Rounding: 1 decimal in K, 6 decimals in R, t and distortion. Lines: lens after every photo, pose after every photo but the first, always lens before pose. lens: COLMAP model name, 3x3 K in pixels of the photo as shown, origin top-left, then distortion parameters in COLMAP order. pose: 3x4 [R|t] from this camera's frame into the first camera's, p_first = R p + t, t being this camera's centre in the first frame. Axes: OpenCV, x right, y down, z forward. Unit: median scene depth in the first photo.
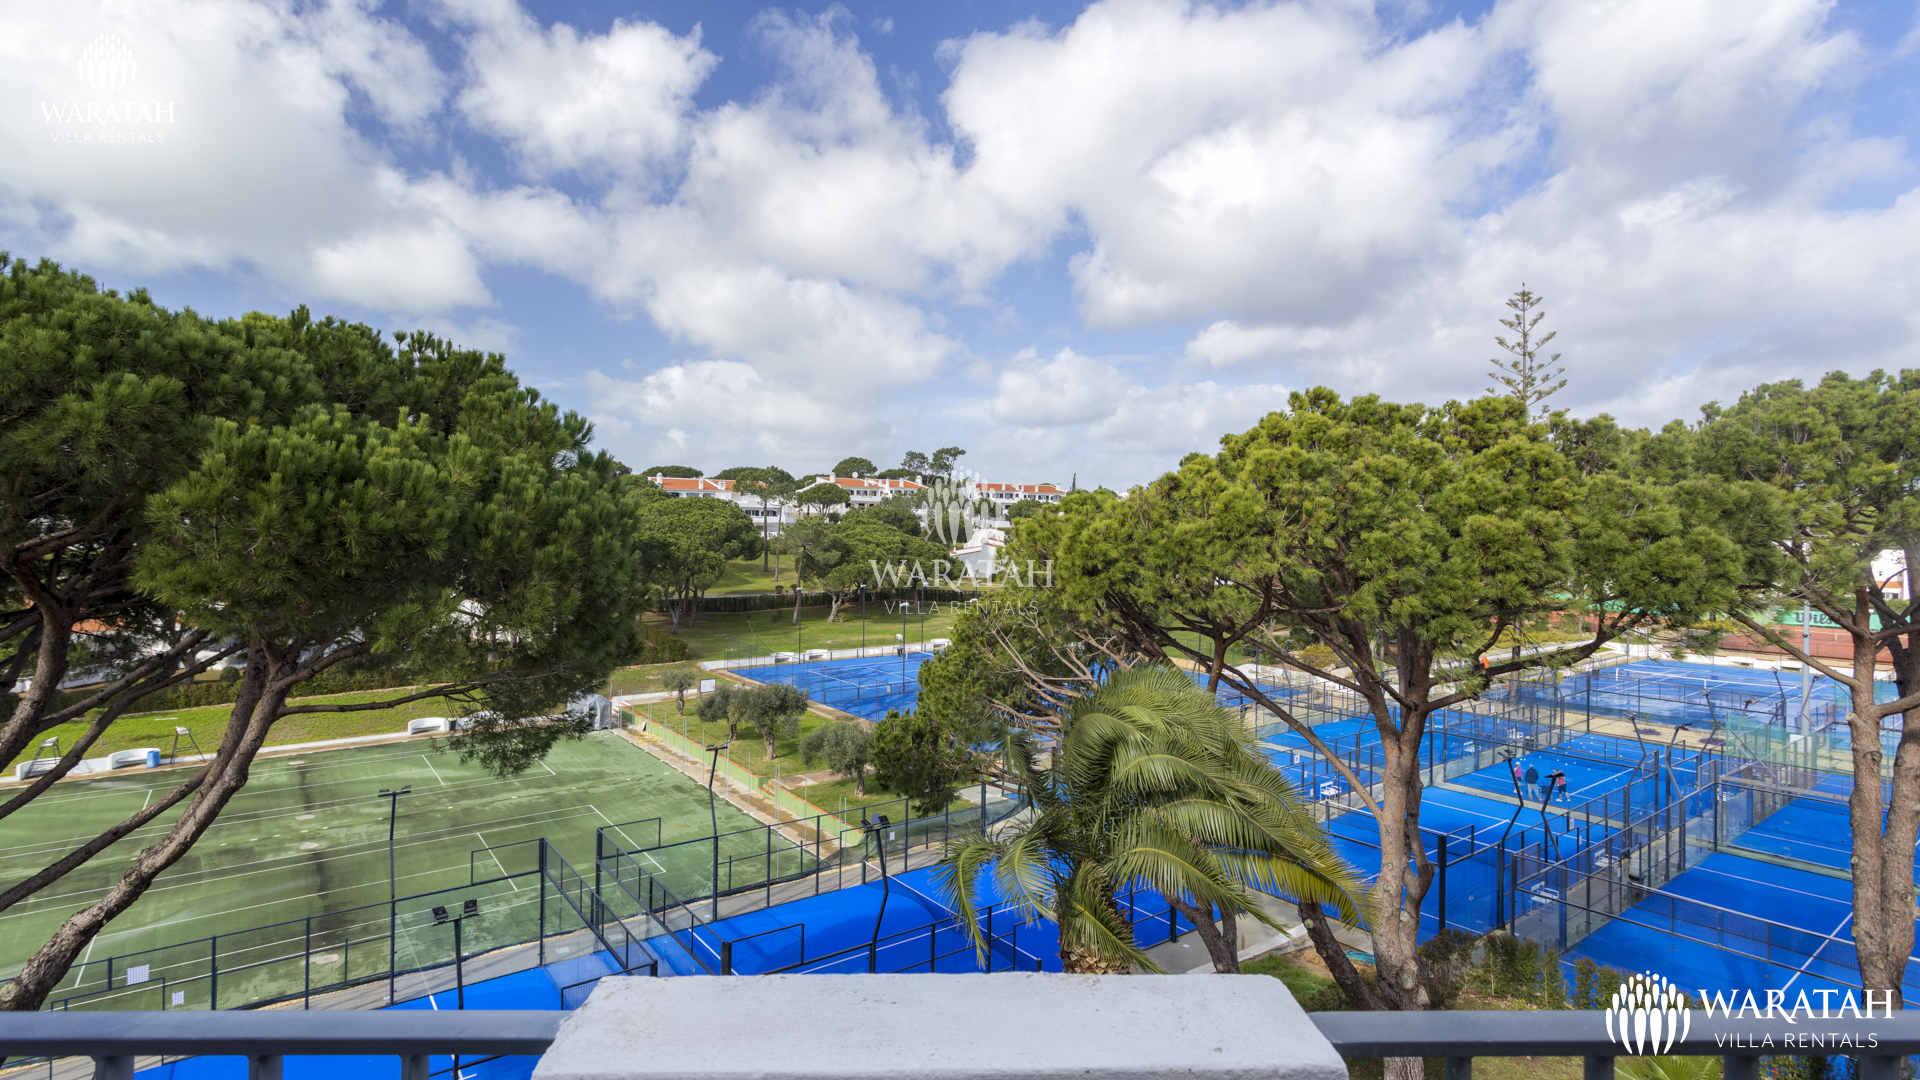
lens RADIAL K [[944.7, 0, 962.7], [0, 944.7, 527.1], [0, 0, 1]] dist [0.001549, 0.004585]
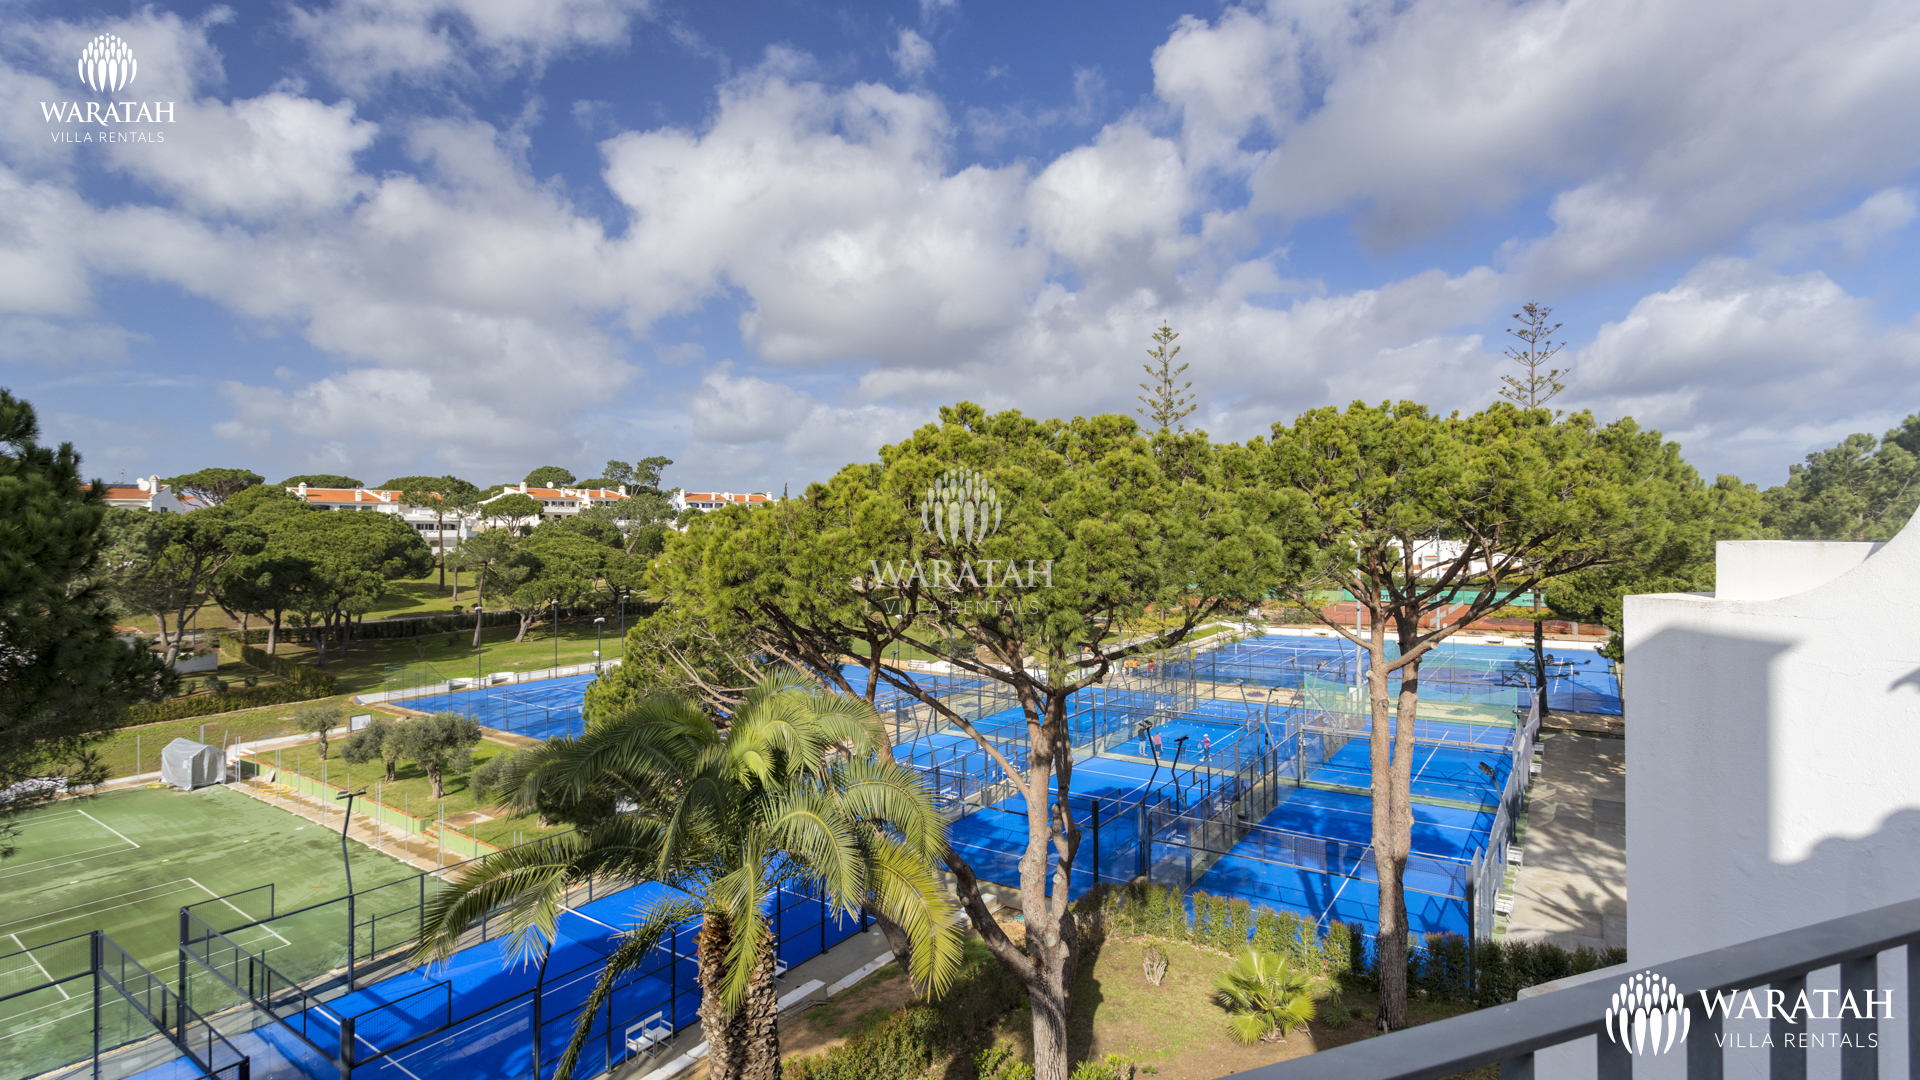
lens RADIAL K [[905.7, 0, 982.9], [0, 905.7, 537.0], [0, 0, 1]] dist [0.004908, 0.002744]
pose [[0.947528, -0.020699, 0.319001, 0.044416], [0.019789, 0.999786, 0.006094, -0.000462], [-0.319058, 0.000539, 0.947735, 0.011804]]
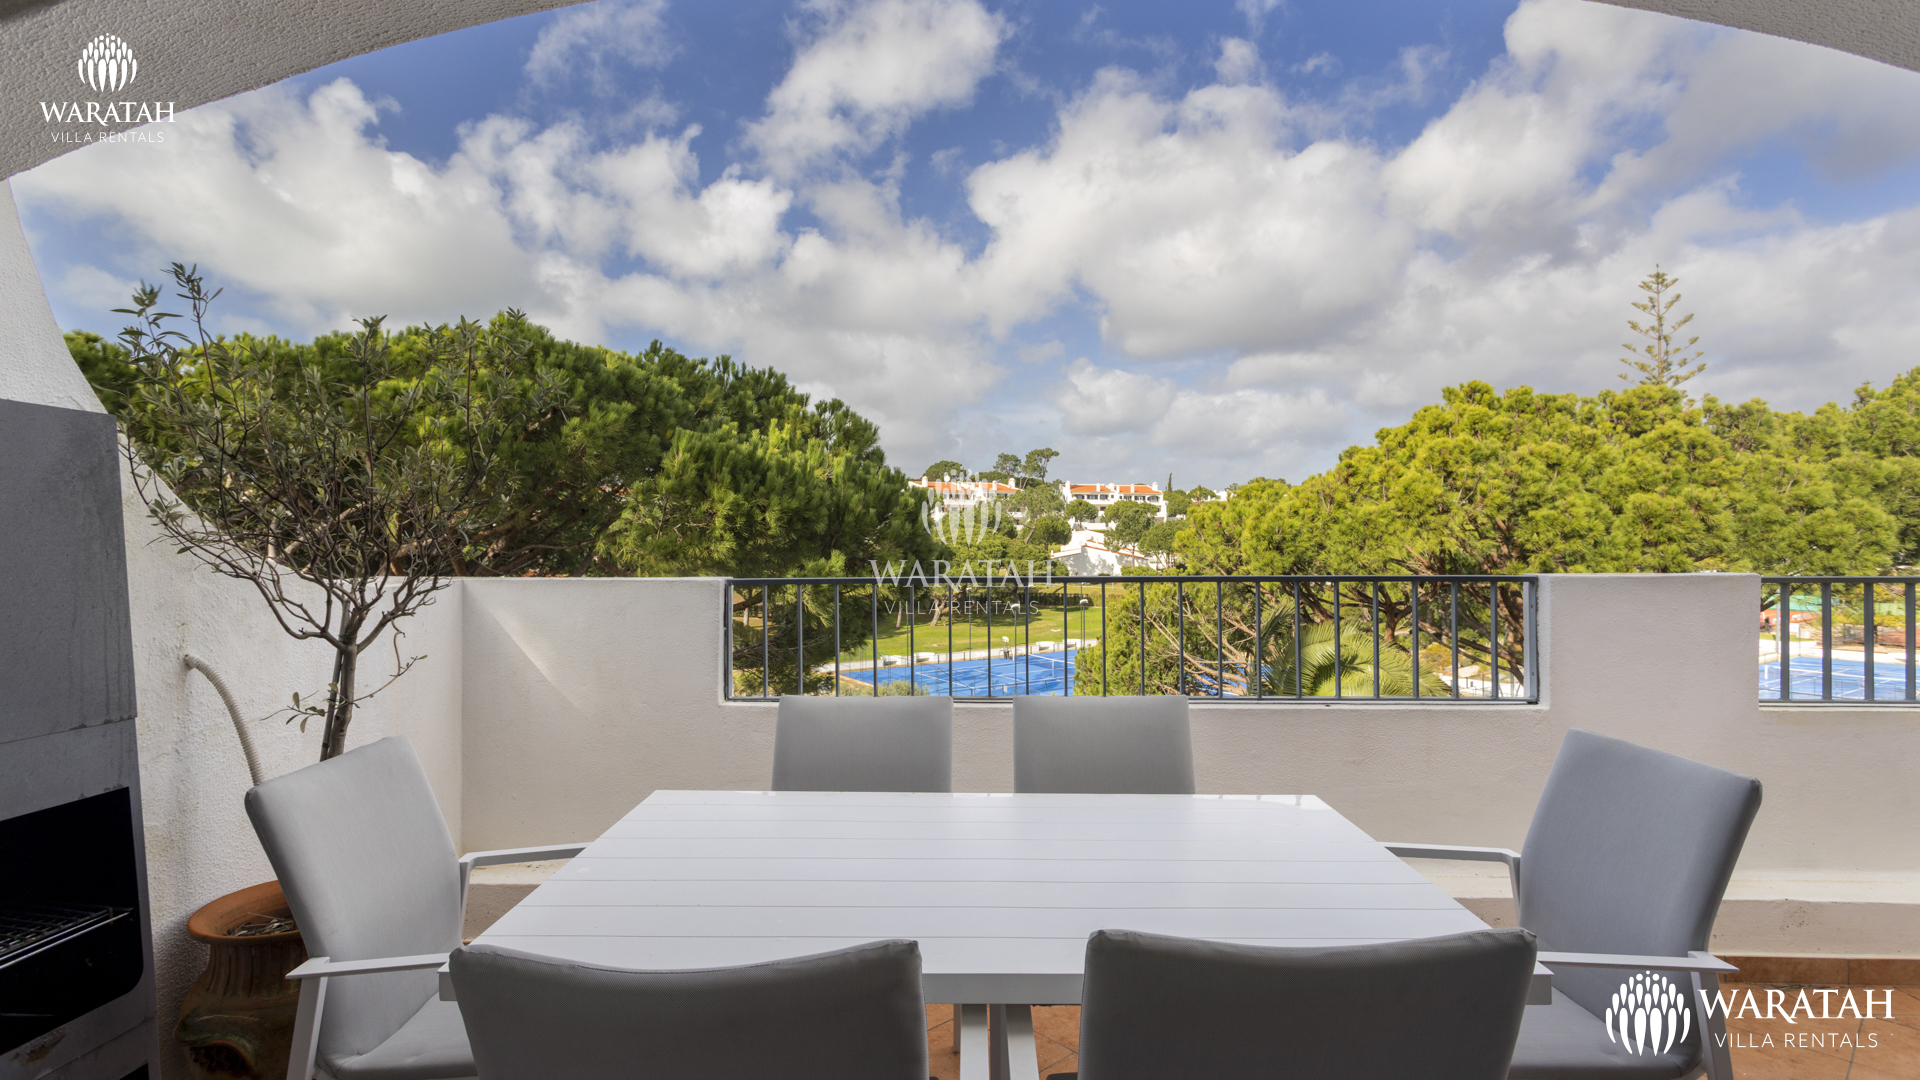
lens RADIAL K [[977.3, 0, 978.5], [0, 977.3, 526.6], [0, 0, 1]] dist [0.006071, 0.001957]
pose [[0.997474, -0.014210, -0.069599, -0.078617], [0.013800, 0.999885, -0.006359, 0.012224], [0.069682, 0.005383, 0.997555, -0.105779]]
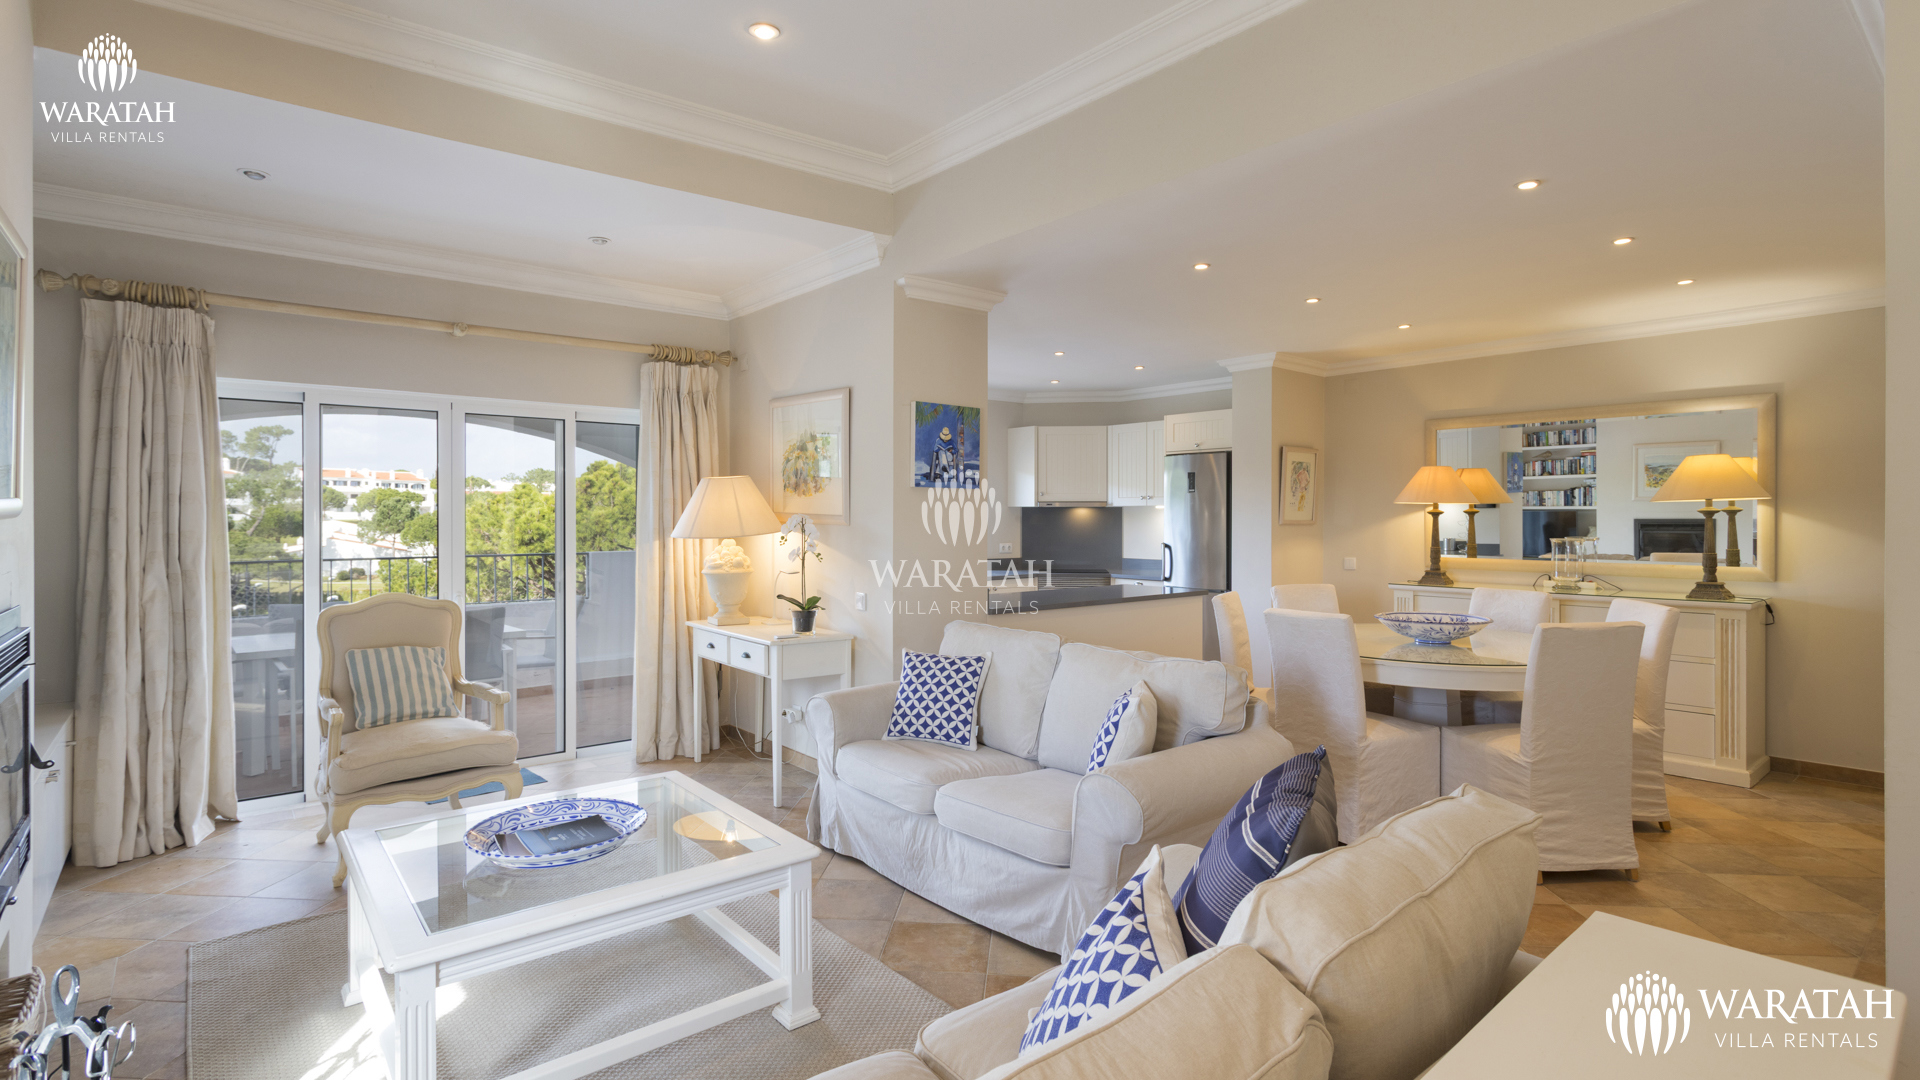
lens RADIAL K [[944.7, 0, 968.3], [0, 944.7, 525.9], [0, 0, 1]] dist [0.001549, 0.004585]
pose [[0.804923, -0.017017, 0.593135, -0.109251], [0.011143, 0.999846, 0.013564, 0.004928], [-0.593274, -0.004309, 0.804989, -0.340290]]
